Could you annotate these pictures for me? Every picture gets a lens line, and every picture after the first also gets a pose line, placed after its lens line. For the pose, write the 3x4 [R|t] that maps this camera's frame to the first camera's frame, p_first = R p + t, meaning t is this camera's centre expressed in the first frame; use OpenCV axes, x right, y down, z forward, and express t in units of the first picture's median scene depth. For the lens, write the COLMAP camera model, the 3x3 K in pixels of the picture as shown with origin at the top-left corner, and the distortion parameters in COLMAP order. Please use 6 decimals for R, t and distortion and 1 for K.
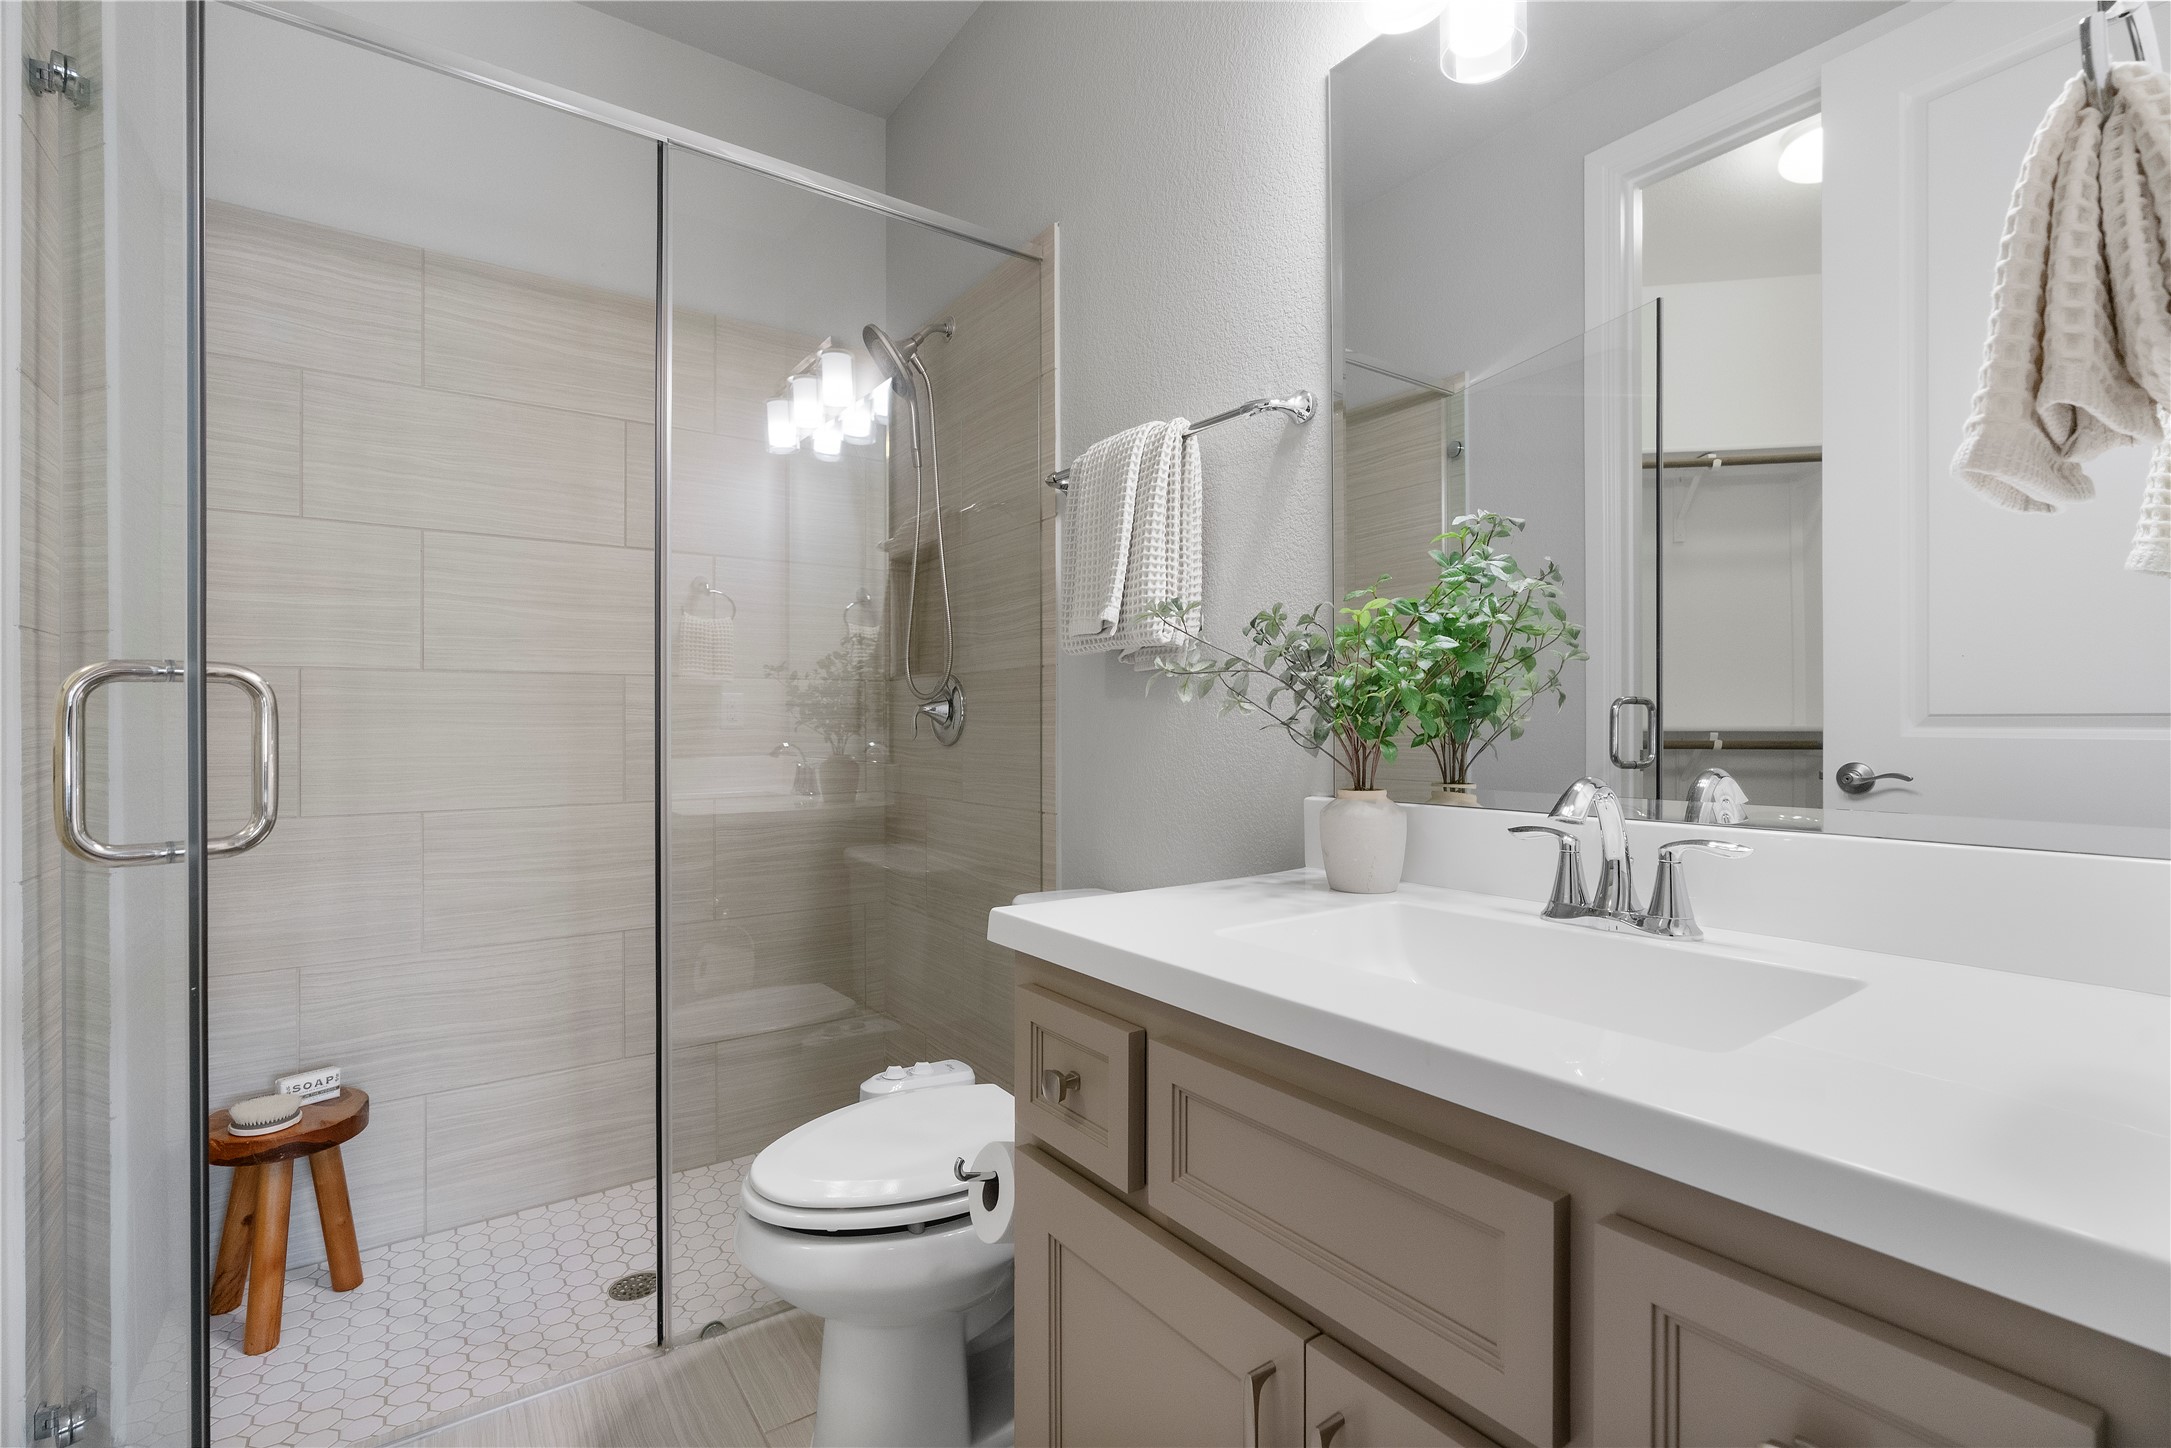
lens RADIAL K [[992.1, 0, 1084.9], [0, 992.1, 724.9], [0, 0, 1]] dist [0.003203, 0.001307]
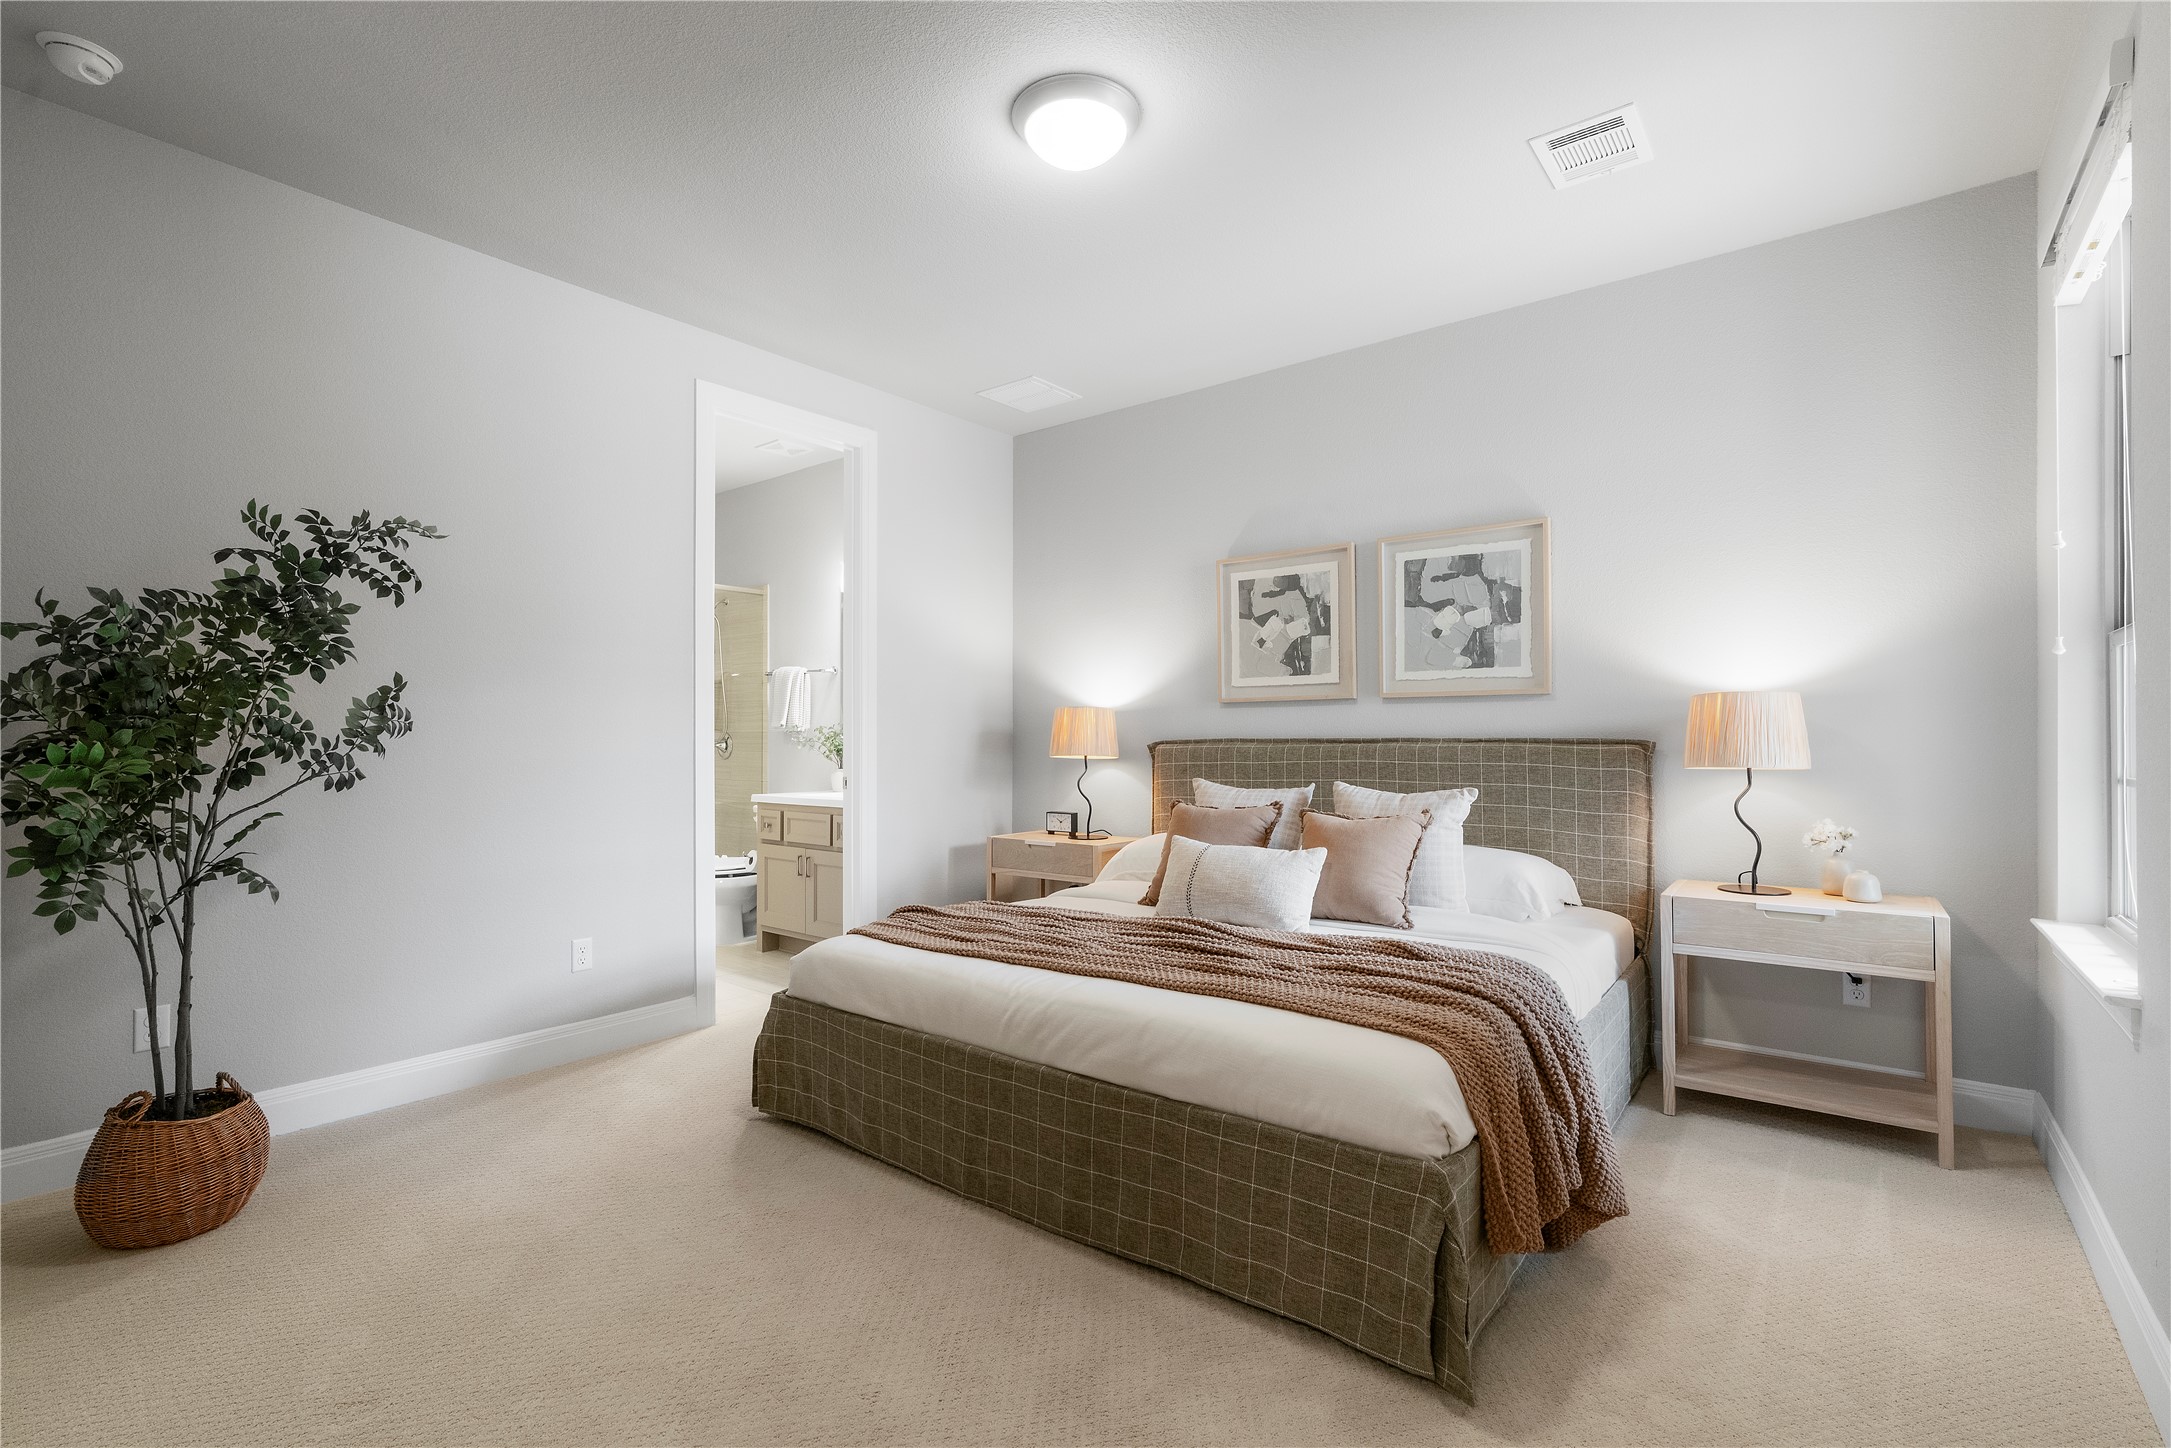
lens RADIAL K [[992.1, 0, 1083.3], [0, 992.1, 728.2], [0, 0, 1]] dist [0.003203, 0.001307]
pose [[0.961831, 0.001381, 0.273642, 0.086270], [0.001192, 0.999957, -0.009239, -0.054009], [-0.273643, 0.009212, 0.961787, -2.700040]]
